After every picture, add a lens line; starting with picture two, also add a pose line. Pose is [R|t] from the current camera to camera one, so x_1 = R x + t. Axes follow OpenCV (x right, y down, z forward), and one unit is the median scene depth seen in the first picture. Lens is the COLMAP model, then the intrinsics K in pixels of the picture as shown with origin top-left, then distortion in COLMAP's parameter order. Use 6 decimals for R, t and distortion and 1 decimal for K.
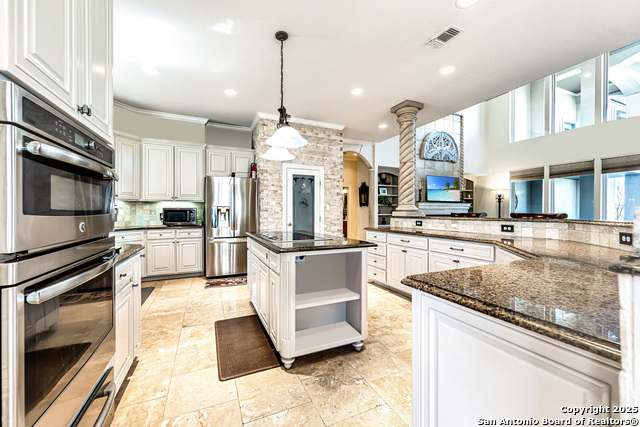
lens RADIAL K [[247.9, 0, 319.6], [0, 247.9, 211.6], [0, 0, 1]] dist [0.000010, 0.000184]
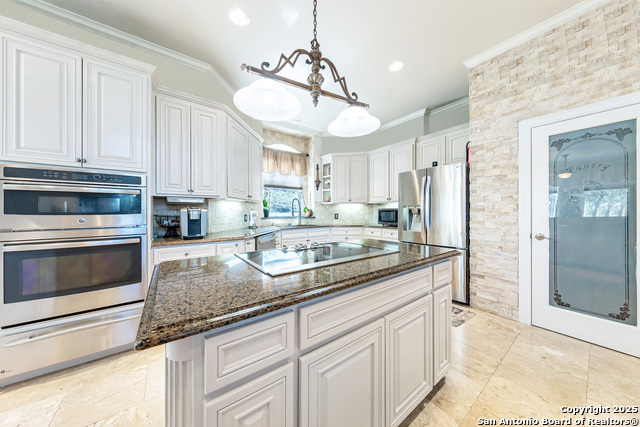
lens RADIAL K [[205.4, 0, 319.8], [0, 205.4, 213.3], [0, 0, 1]] dist [0.000600, -0.000012]
pose [[0.212332, 0.000639, -0.977197, 0.200336], [0.004165, 0.999990, 0.001559, 0.000889], [0.977189, -0.004401, 0.212327, 0.487382]]
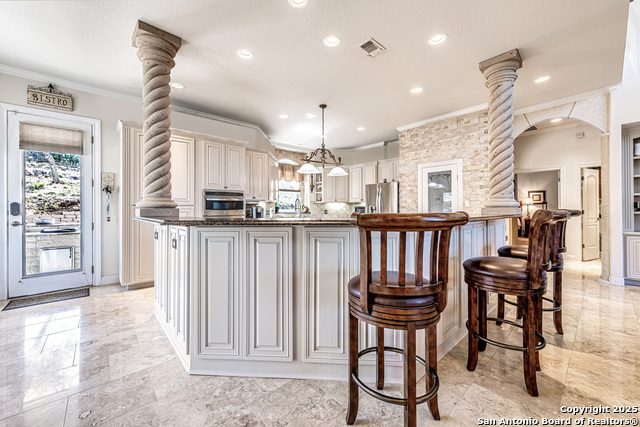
lens RADIAL K [[247.9, 0, 321.9], [0, 247.9, 210.5], [0, 0, 1]] dist [0.000010, 0.000184]
pose [[0.301617, 0.000098, -0.953429, 0.791394], [0.006629, 0.999976, 0.002200, 0.004388], [0.953406, -0.006984, 0.301609, 0.260876]]
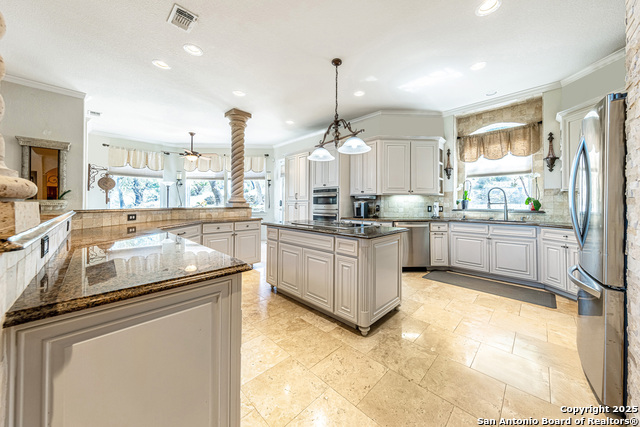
lens RADIAL K [[222.3, 0, 327.5], [0, 222.3, 202.6], [0, 0, 1]] dist [-0.000246, 0.000005]
pose [[-0.925422, -0.008212, -0.378848, 0.164170], [-0.006051, 0.999958, -0.006893, 0.000583], [0.378889, -0.004087, -0.925433, 1.081038]]
